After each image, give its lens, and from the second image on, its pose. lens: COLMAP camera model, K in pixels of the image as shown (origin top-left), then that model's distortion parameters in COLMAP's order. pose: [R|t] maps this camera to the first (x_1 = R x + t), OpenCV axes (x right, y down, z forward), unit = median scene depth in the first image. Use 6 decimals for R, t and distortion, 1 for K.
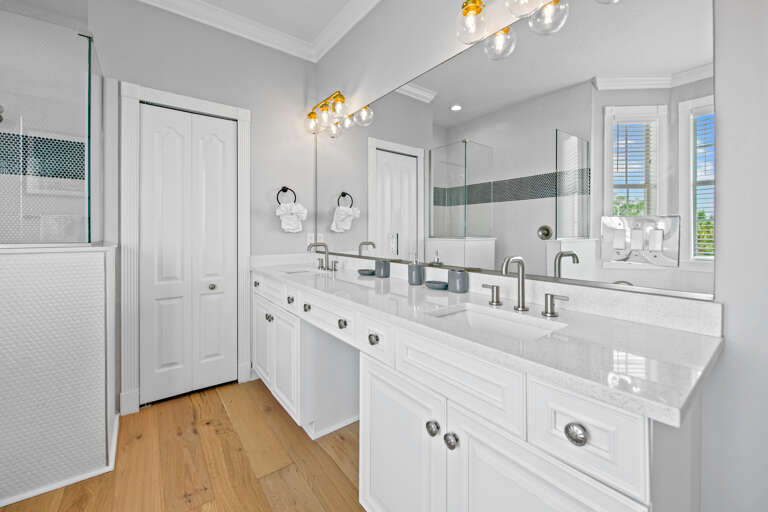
lens RADIAL K [[306.4, 0, 383.0], [0, 306.4, 231.5], [0, 0, 1]] dist [-0.002329, -0.001749]
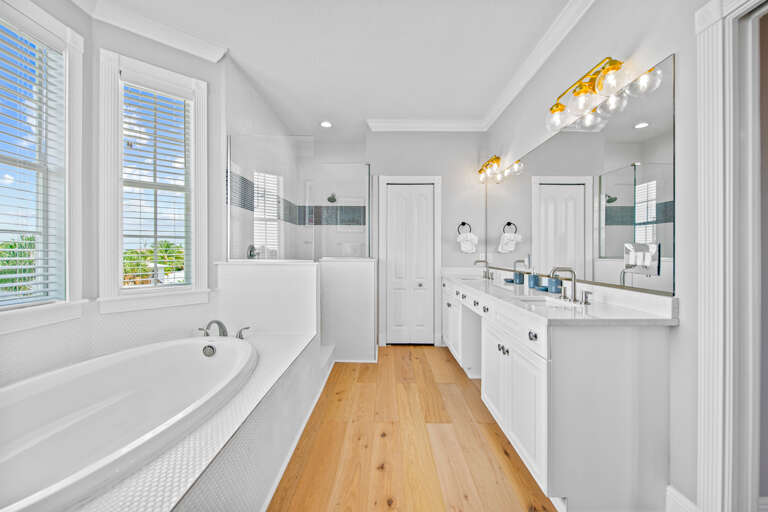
lens RADIAL K [[306.4, 0, 384.1], [0, 306.4, 252.2], [0, 0, 1]] dist [-0.002329, -0.001749]
pose [[0.784550, 0.001602, -0.620064, 0.332157], [-0.000394, 0.999998, 0.002086, -0.003762], [0.620066, -0.001392, 0.784549, -0.448015]]
